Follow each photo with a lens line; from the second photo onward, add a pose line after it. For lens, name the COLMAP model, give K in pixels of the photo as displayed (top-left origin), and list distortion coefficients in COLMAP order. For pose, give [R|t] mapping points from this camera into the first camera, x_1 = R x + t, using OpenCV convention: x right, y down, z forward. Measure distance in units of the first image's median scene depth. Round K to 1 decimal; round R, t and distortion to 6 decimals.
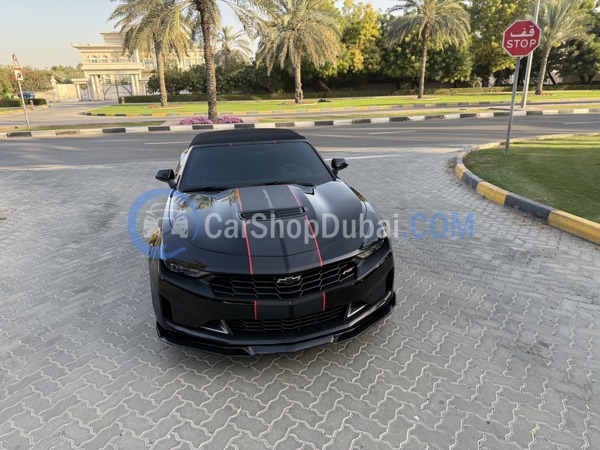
lens RADIAL K [[418.8, 0, 298.0], [0, 418.8, 222.5], [0, 0, 1]] dist [0.034915, -0.041943]
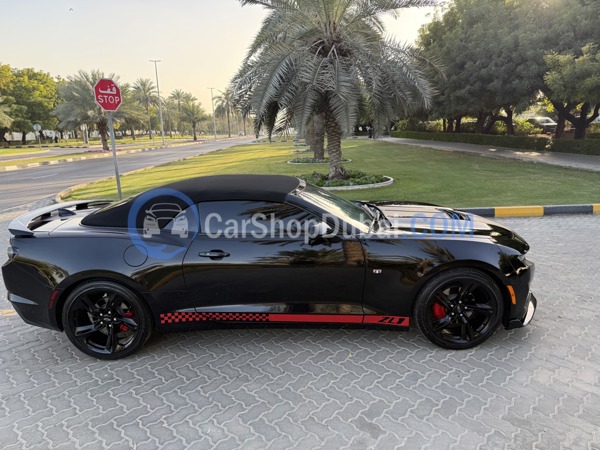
lens RADIAL K [[418.8, 0, 303.3], [0, 418.8, 227.3], [0, 0, 1]] dist [0.034915, -0.041943]
pose [[0.199127, -0.205383, 0.958210, -0.344325], [0.327497, 0.935521, 0.132463, -0.064232], [-0.923631, 0.287434, 0.253550, 0.243719]]
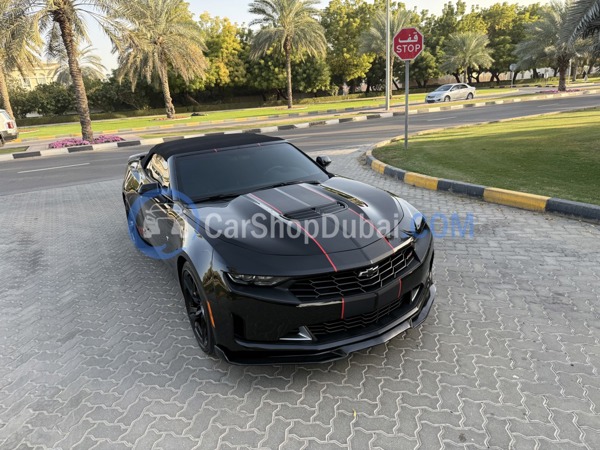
lens RADIAL K [[418.8, 0, 297.8], [0, 418.8, 226.5], [0, 0, 1]] dist [0.034915, -0.041943]
pose [[0.951018, -0.132159, 0.279460, -0.085835], [0.137874, 0.990449, -0.000799, 0.002101], [-0.276686, 0.039290, 0.960157, 0.019985]]
